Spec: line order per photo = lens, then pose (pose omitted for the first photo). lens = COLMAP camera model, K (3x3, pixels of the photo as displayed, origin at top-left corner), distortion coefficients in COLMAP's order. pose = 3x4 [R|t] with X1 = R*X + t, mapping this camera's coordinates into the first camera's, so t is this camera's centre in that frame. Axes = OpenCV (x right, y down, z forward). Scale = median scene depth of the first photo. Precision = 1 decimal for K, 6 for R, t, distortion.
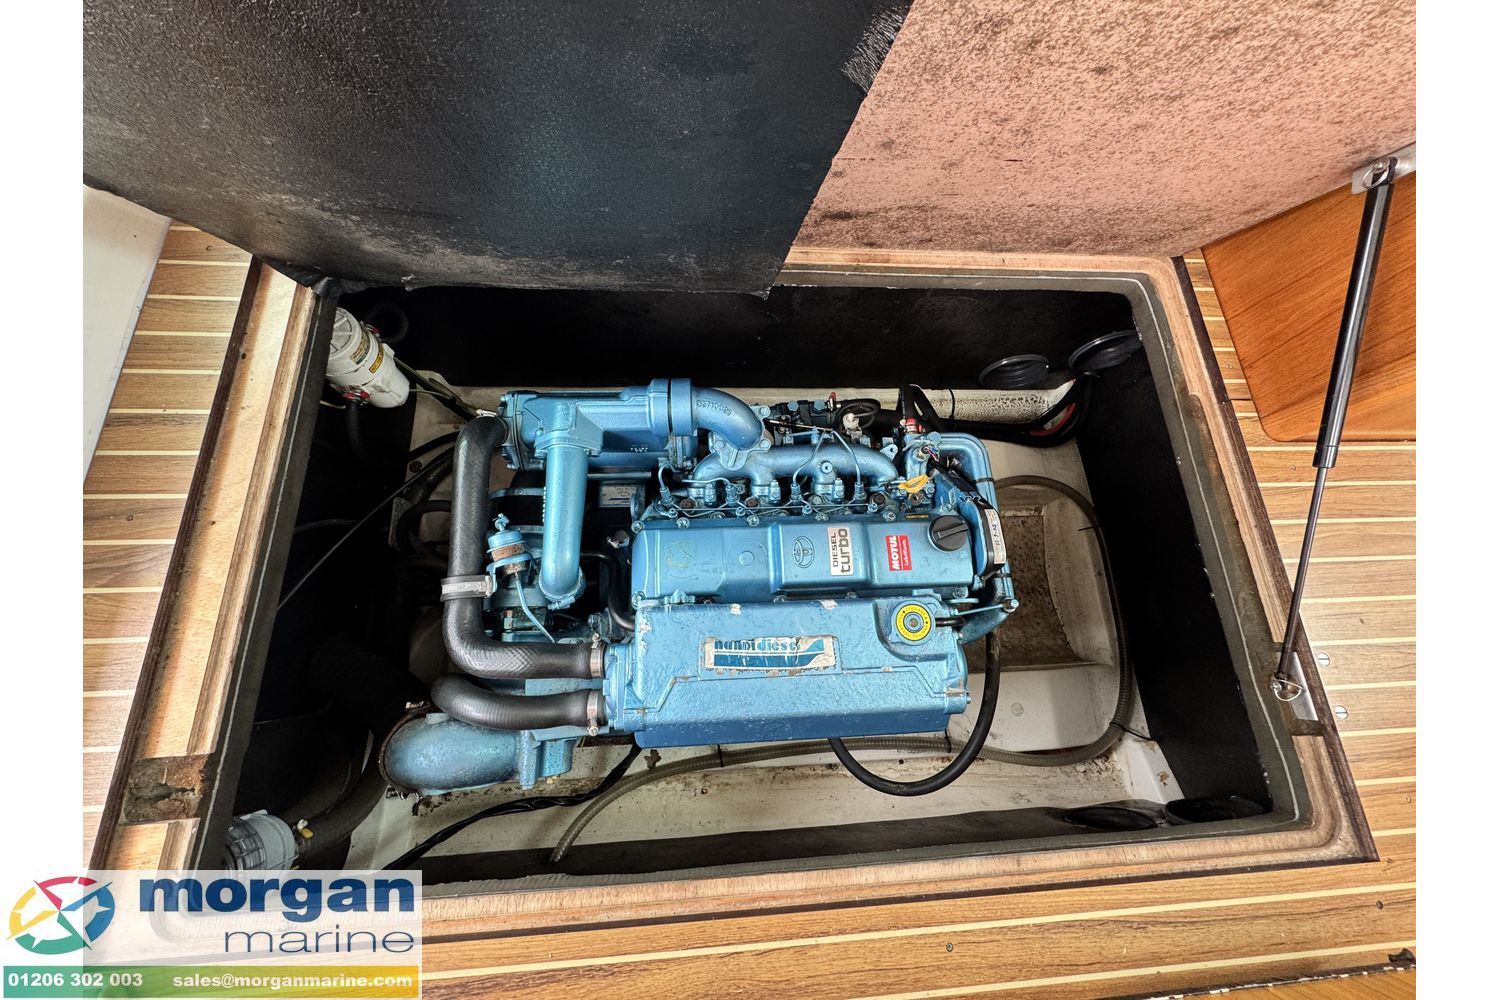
lens RADIAL K [[531.6, 0, 749.4], [0, 531.6, 502.4], [0, 0, 1]] dist [-0.004656, 0.000400]
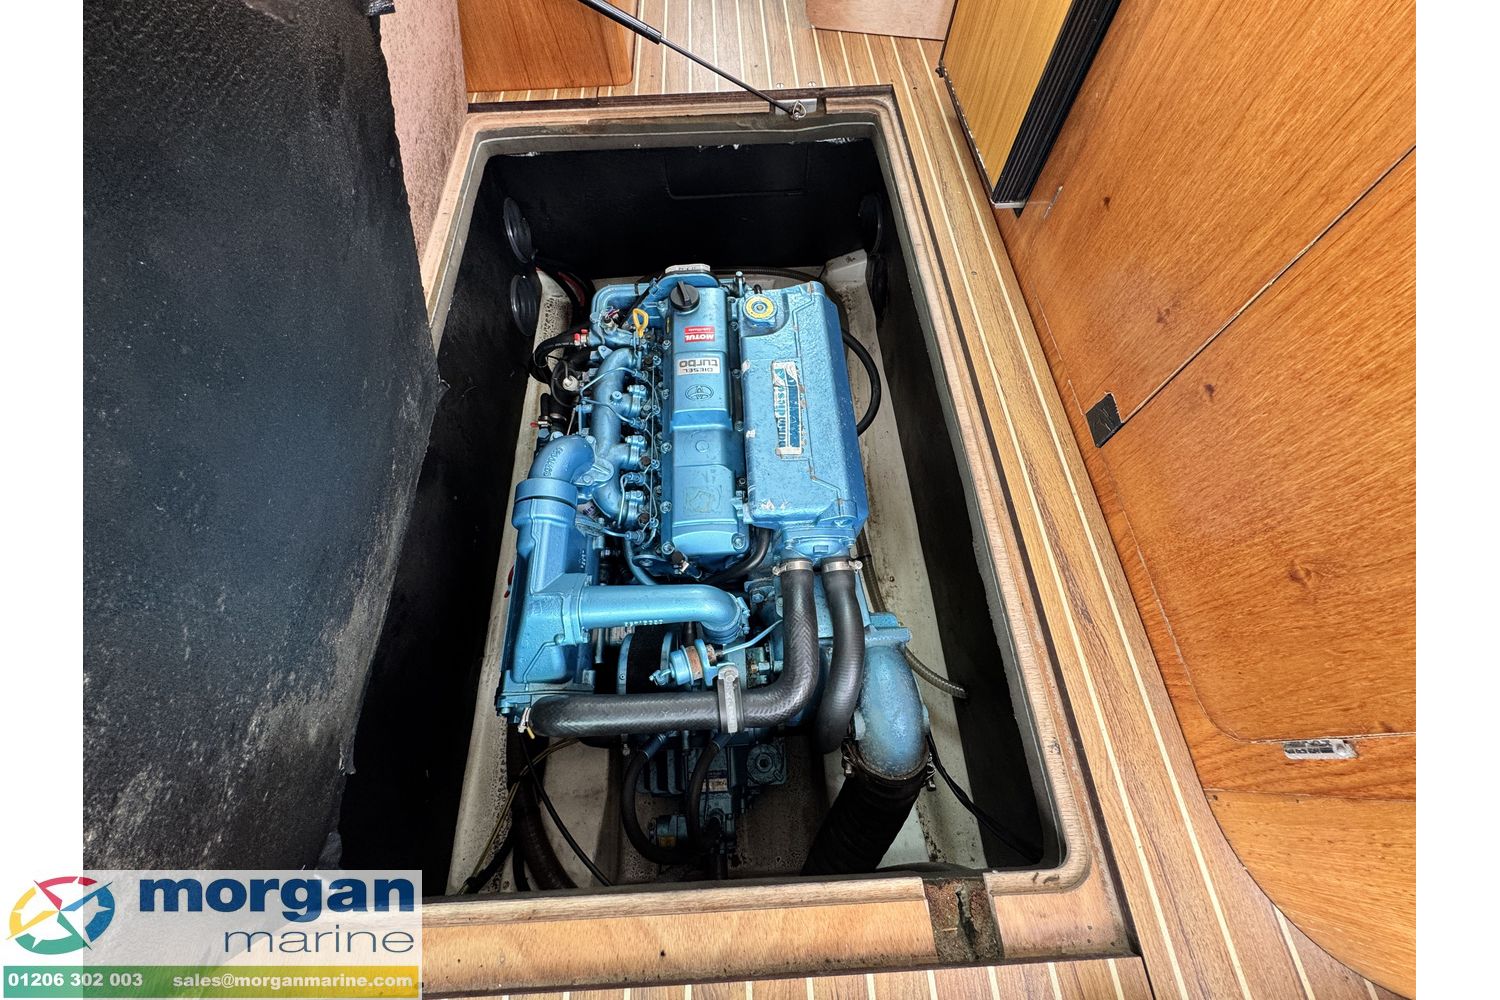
lens RADIAL K [[531.6, 0, 753.3], [0, 531.6, 500.5], [0, 0, 1]] dist [-0.004656, 0.000400]
pose [[-0.012938, -0.937102, 0.348816, -0.542204], [0.961902, 0.083610, 0.260297, -0.076863], [-0.273089, 0.338895, 0.900318, 0.019750]]
